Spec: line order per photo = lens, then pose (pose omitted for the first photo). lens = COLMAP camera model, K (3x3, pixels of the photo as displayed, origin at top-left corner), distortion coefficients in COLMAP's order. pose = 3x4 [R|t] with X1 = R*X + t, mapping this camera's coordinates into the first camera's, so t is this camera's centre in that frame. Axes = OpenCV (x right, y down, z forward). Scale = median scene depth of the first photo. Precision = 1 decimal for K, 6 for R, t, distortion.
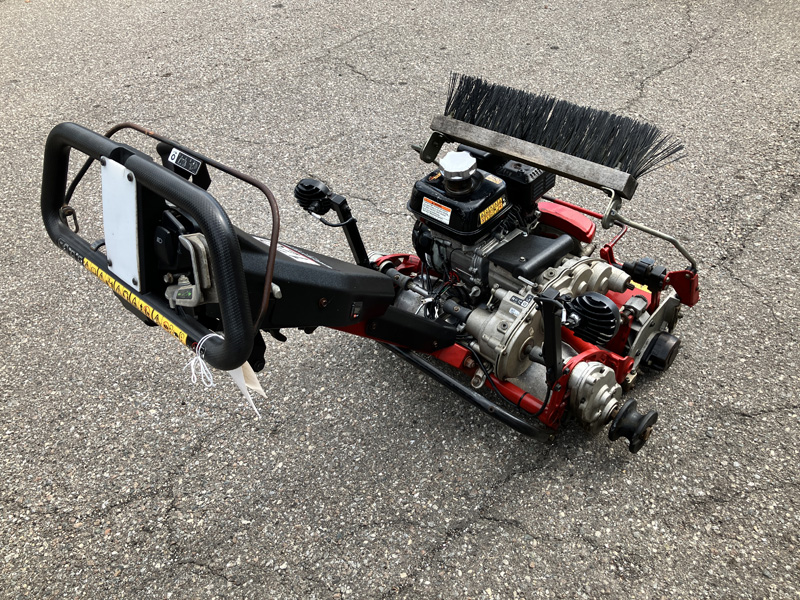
lens RADIAL K [[655.1, 0, 400.0], [0, 655.1, 300.0], [0, 0, 1]] dist [0.013999, 0.000680]
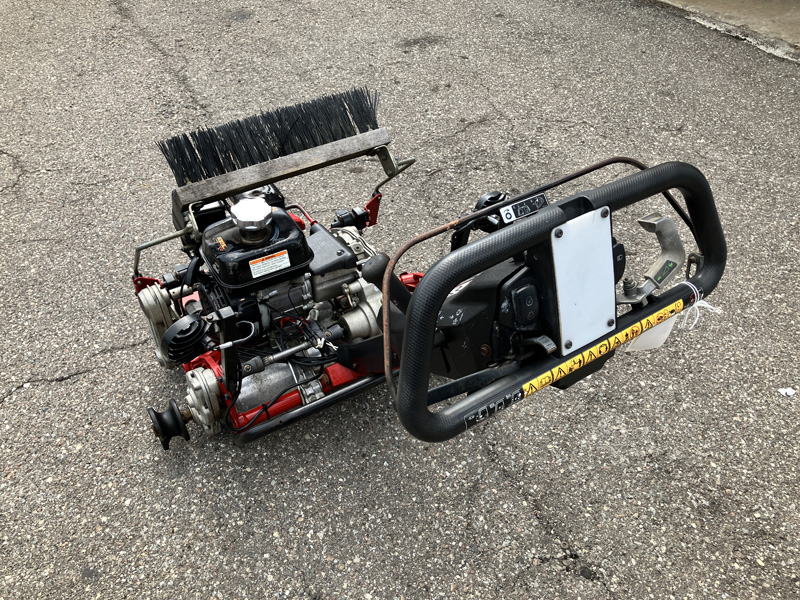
lens RADIAL K [[657.4, 0, 394.6], [0, 657.4, 307.8], [0, 0, 1]] dist [0.013481, 0.004911]
pose [[0.253700, -0.587326, 0.768560, -0.643533], [0.617468, 0.709939, 0.338704, -0.296817], [-0.744560, 0.388632, 0.542767, 0.389424]]
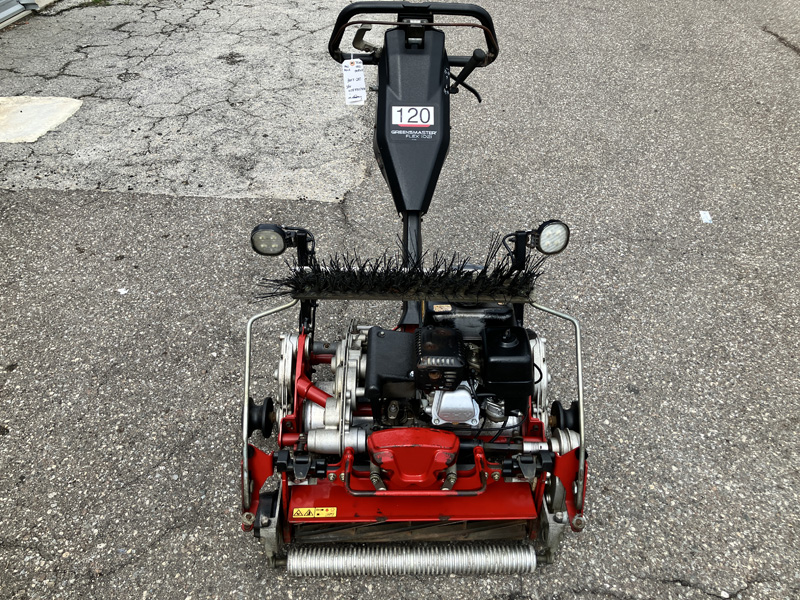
lens RADIAL K [[657.4, 0, 394.6], [0, 657.4, 307.8], [0, 0, 1]] dist [0.013481, 0.004911]
pose [[-0.729898, 0.465371, -0.500678, 0.666064], [-0.406126, 0.293926, 0.865257, -0.970278], [0.549828, 0.834888, -0.025536, 0.989110]]
